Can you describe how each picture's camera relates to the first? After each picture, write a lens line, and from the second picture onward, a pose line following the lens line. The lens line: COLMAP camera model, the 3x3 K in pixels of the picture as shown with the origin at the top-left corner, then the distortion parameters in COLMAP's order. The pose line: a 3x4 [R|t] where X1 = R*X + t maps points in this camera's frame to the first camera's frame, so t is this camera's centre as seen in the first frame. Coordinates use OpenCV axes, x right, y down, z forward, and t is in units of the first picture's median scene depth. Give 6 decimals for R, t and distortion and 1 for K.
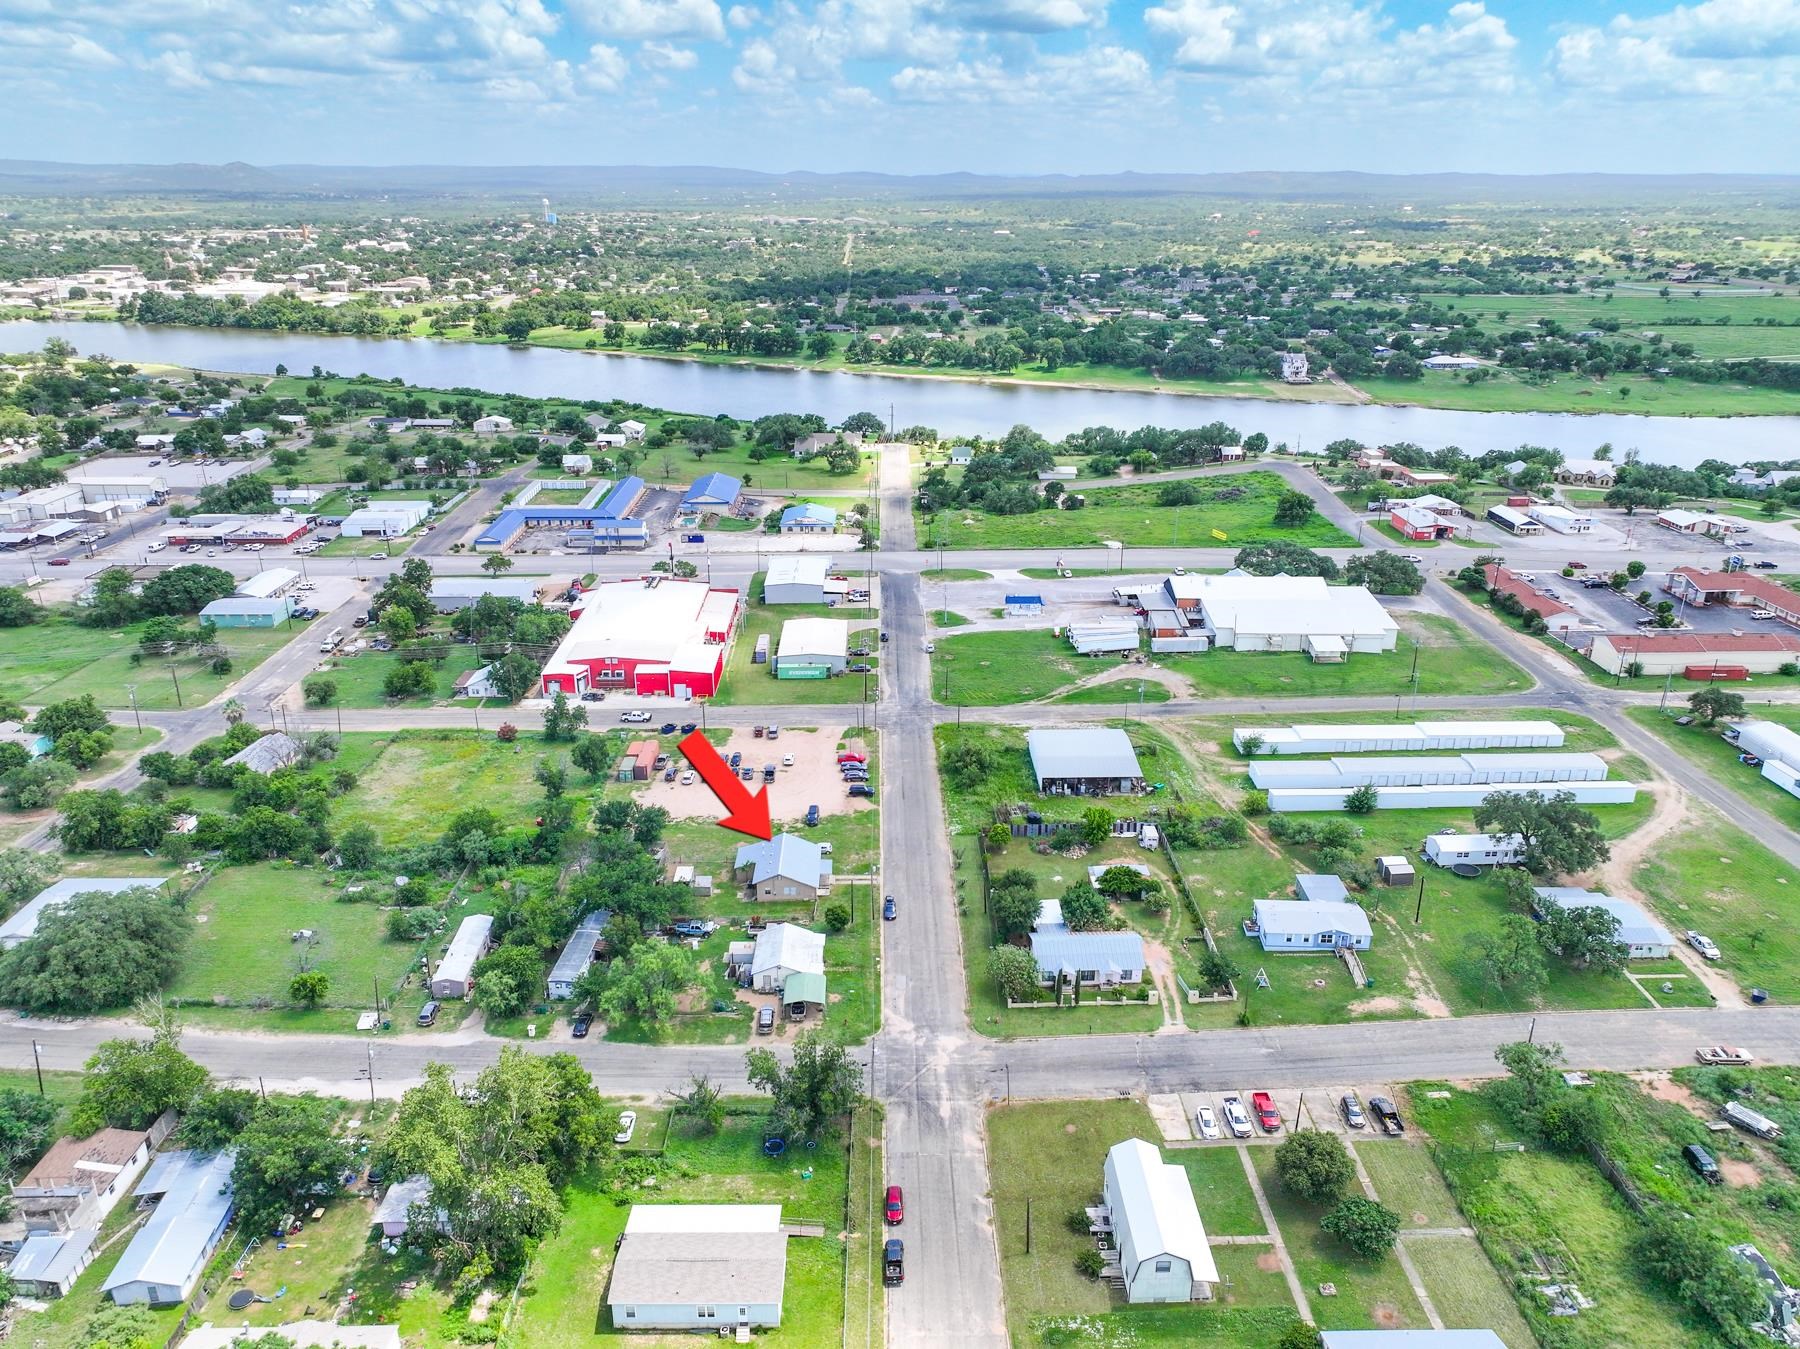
lens RADIAL K [[1261.1, 0, 907.0], [0, 1261.1, 672.9], [0, 0, 1]] dist [0.005849, 0.006595]
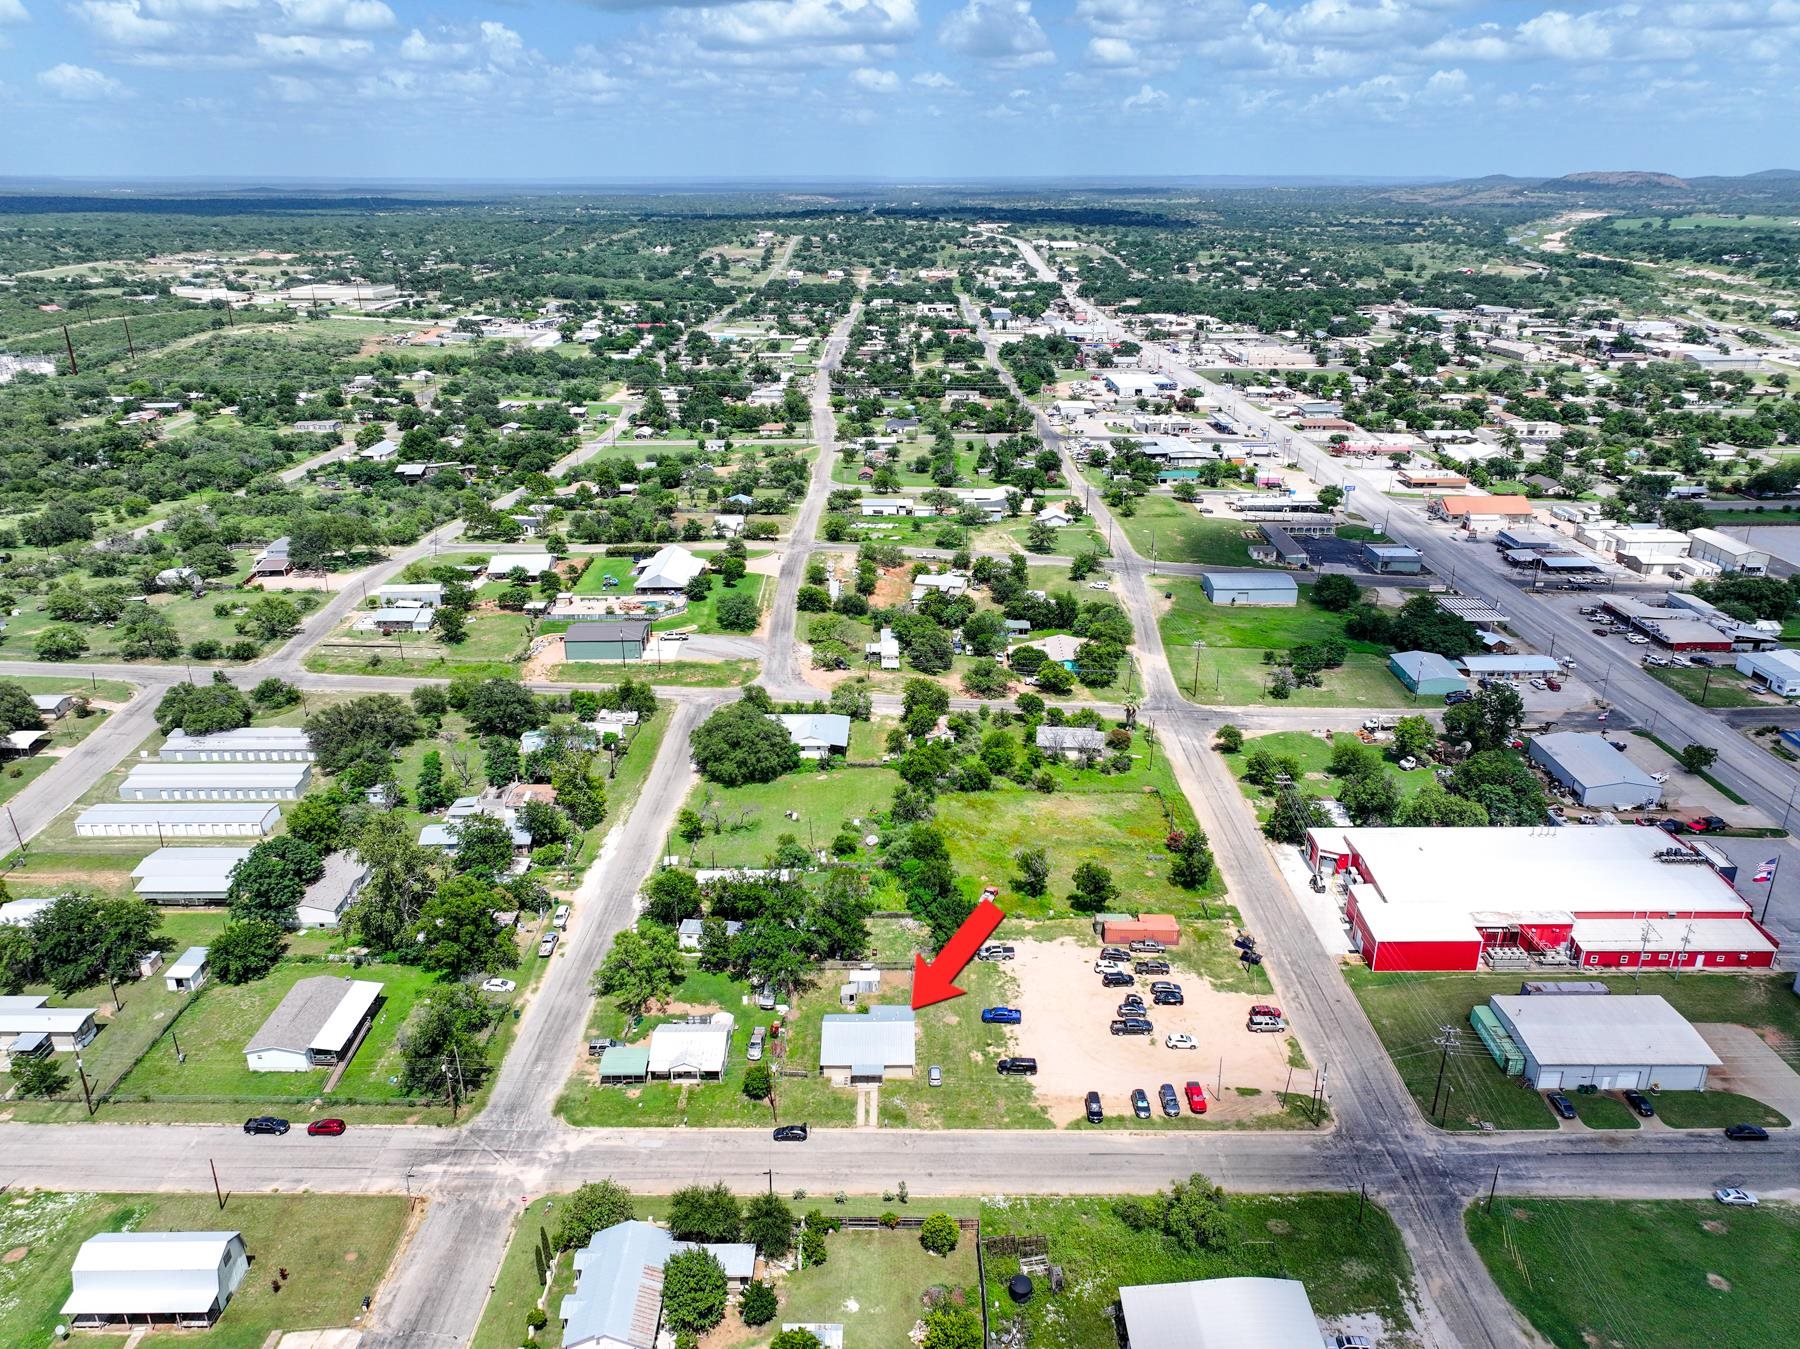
lens RADIAL K [[1261.1, 0, 907.0], [0, 1261.1, 672.9], [0, 0, 1]] dist [0.005849, 0.006595]
pose [[-0.024552, 0.362796, -0.931545, 0.464626], [-0.361066, 0.865708, 0.346672, -0.282460], [0.932217, 0.344861, 0.109739, 0.609068]]
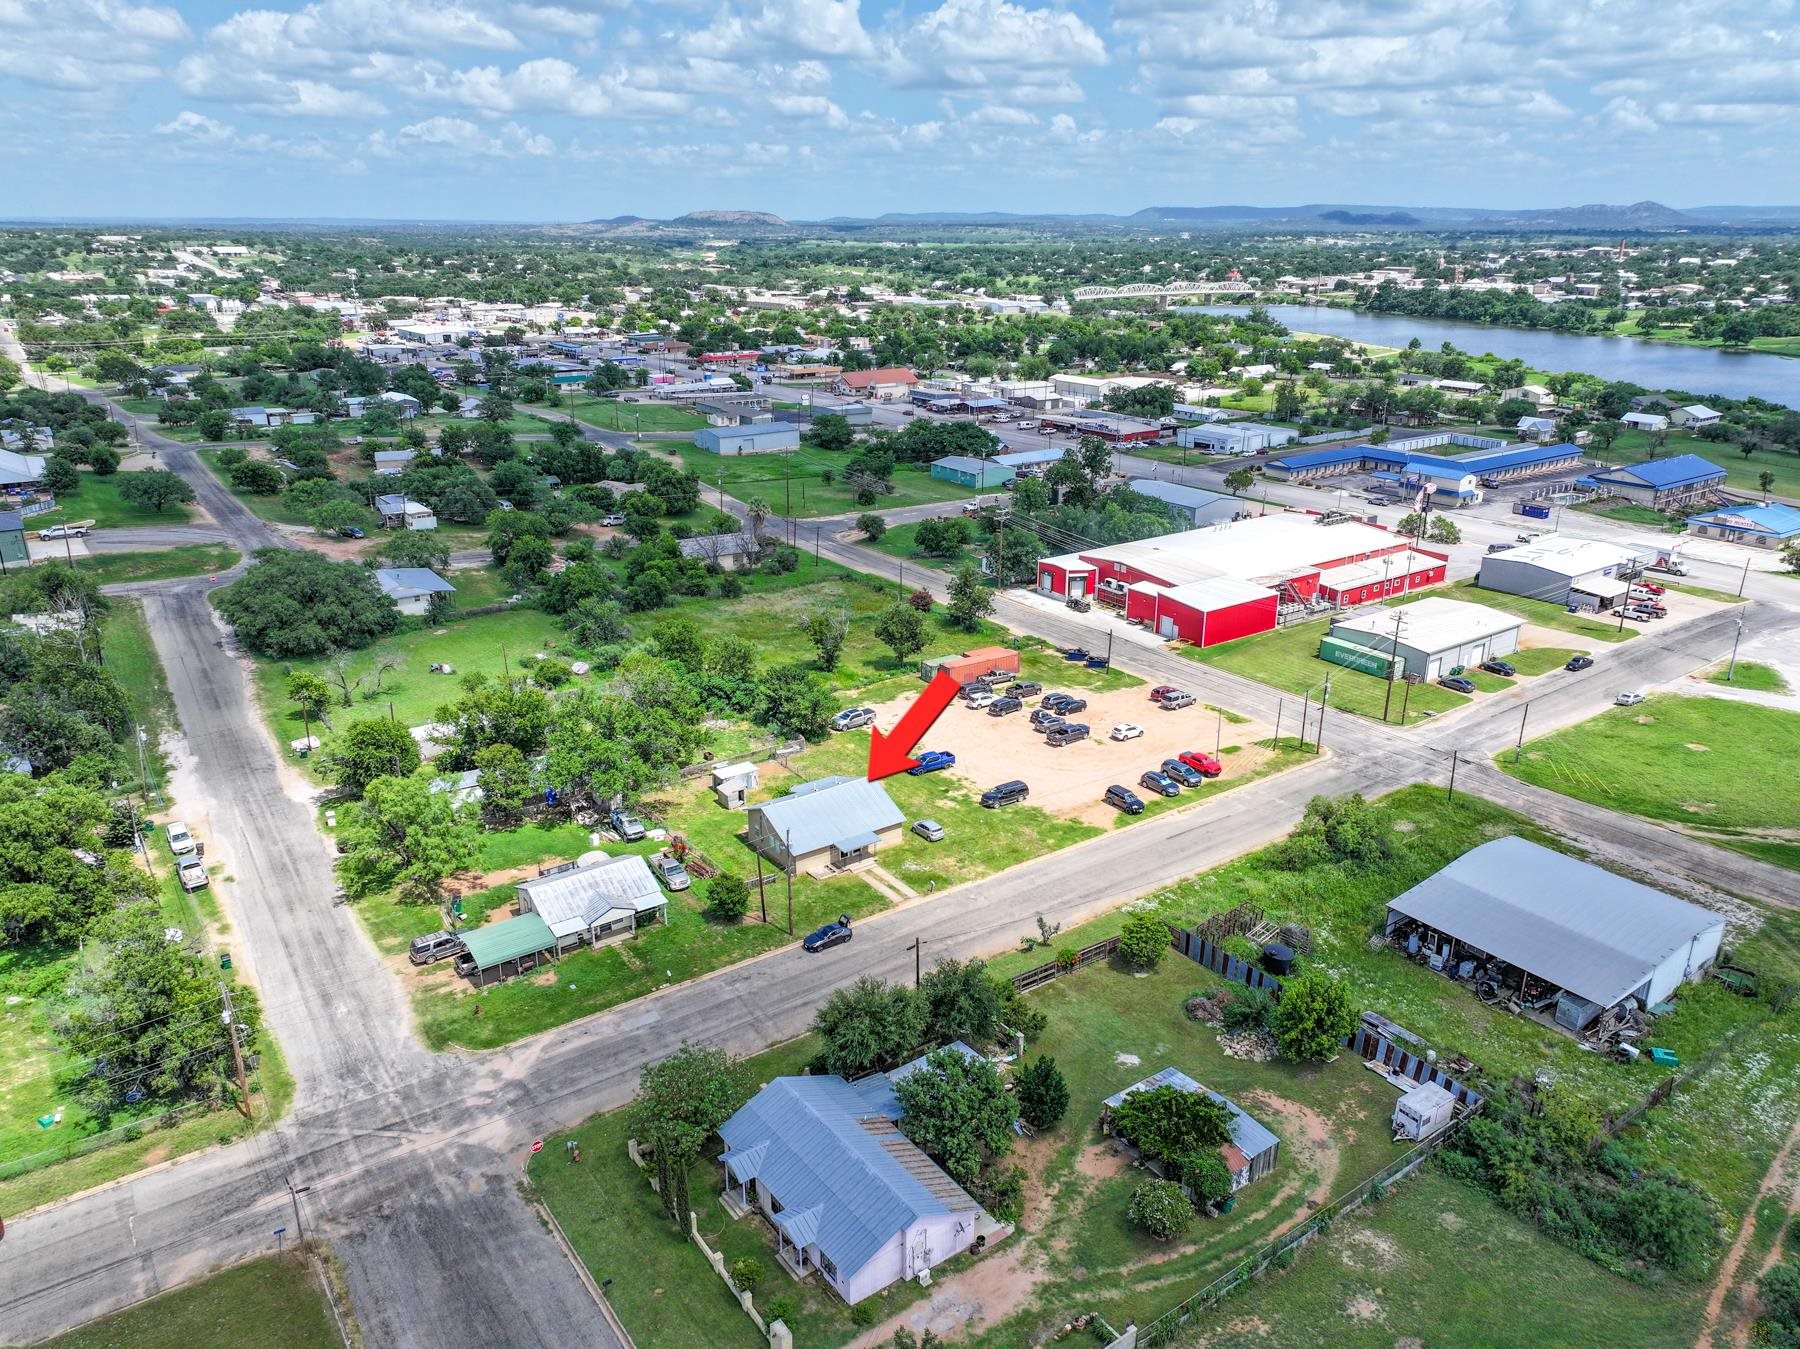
lens RADIAL K [[1261.1, 0, 907.0], [0, 1261.1, 672.9], [0, 0, 1]] dist [0.005849, 0.006595]
pose [[0.563417, 0.275182, -0.778997, 0.287278], [-0.301714, 0.946307, 0.116067, 0.000662], [0.769110, 0.169640, 0.616192, 0.461757]]
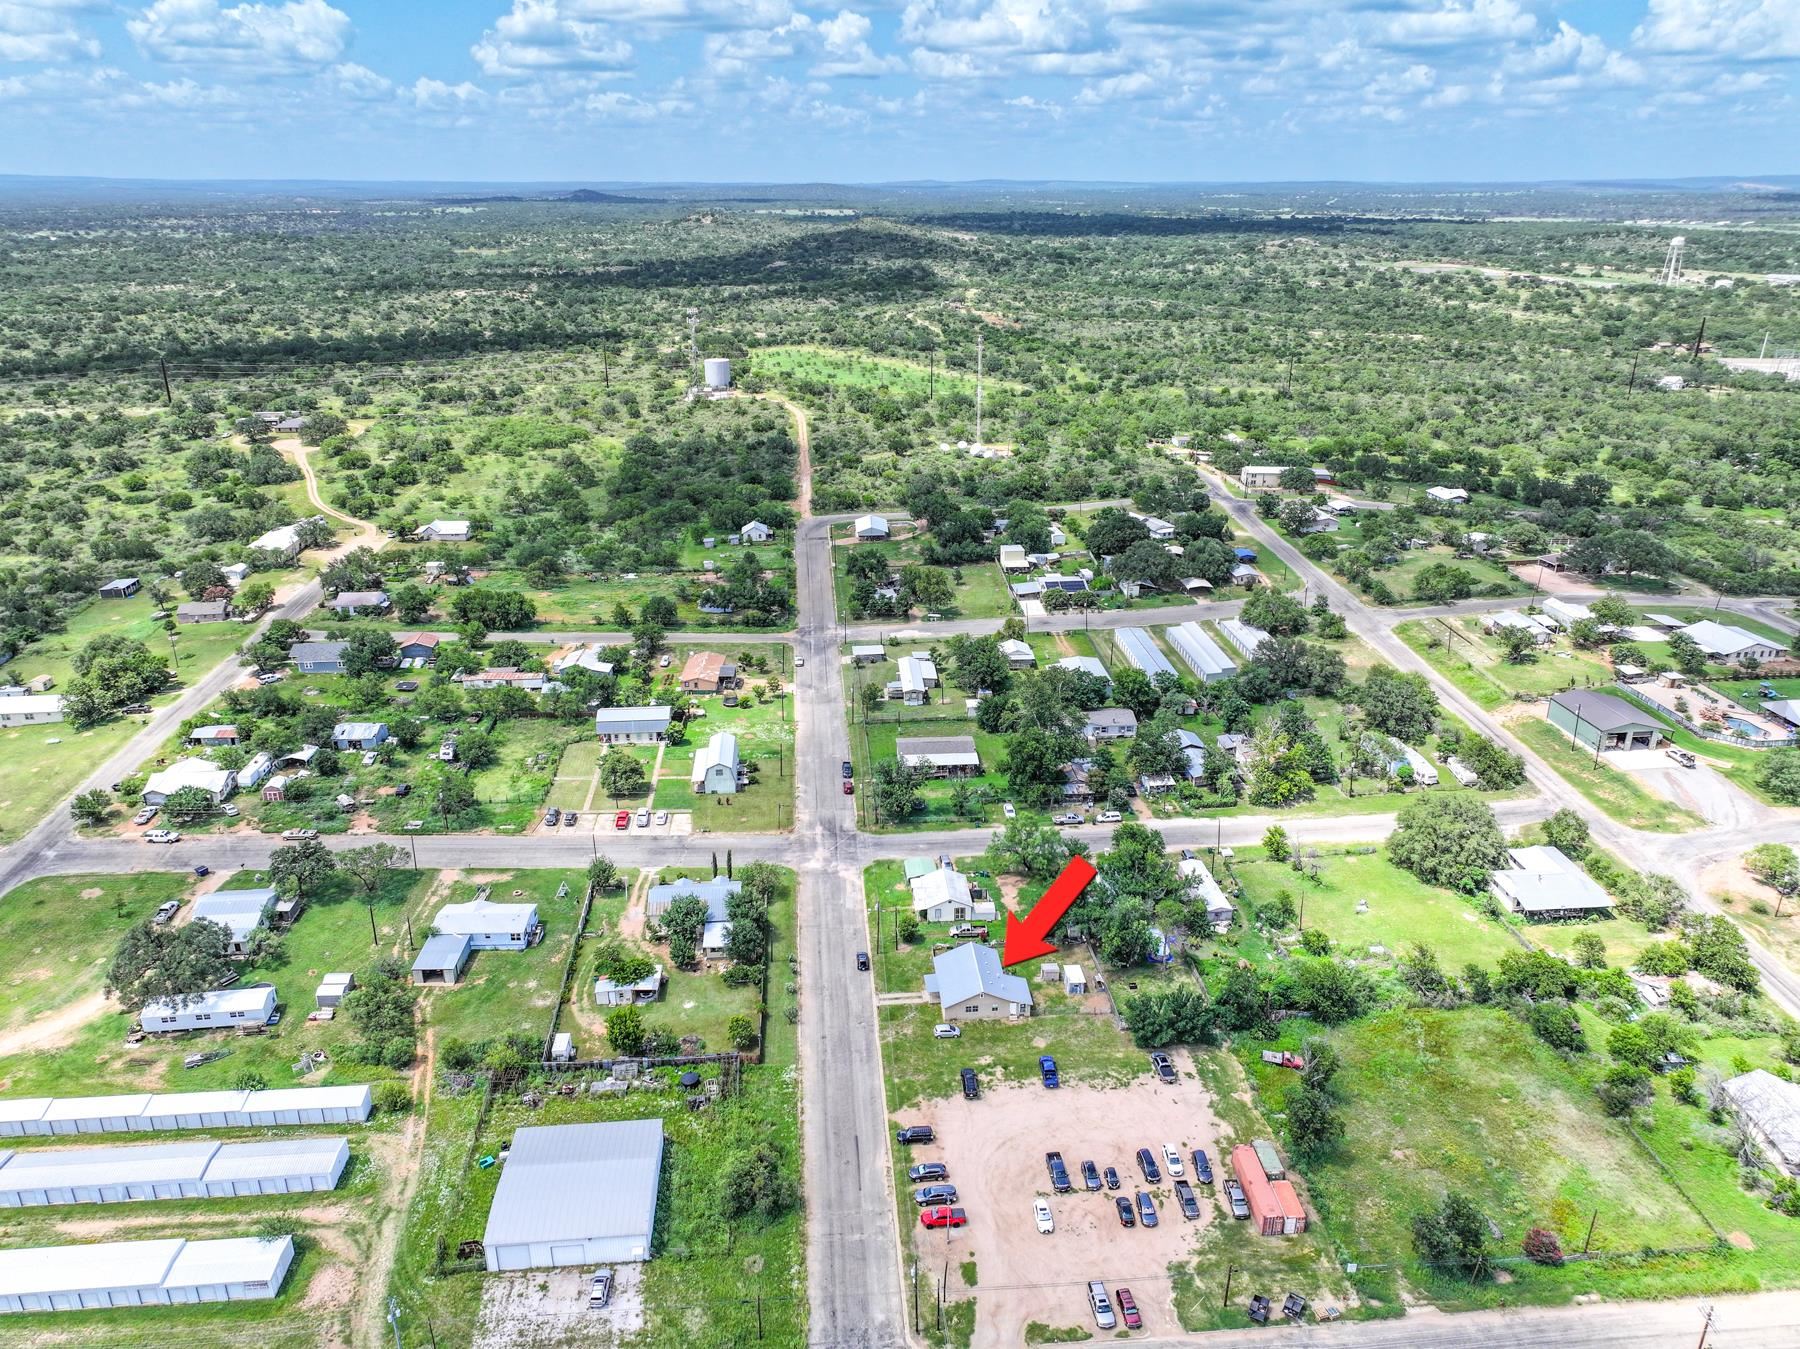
lens RADIAL K [[1261.1, 0, 907.0], [0, 1261.1, 672.9], [0, 0, 1]] dist [0.005849, 0.006595]
pose [[-0.998015, 0.018752, -0.060120, 0.005933], [-0.027026, 0.734732, 0.677819, -0.489461], [0.056883, 0.678098, -0.732767, 1.122979]]
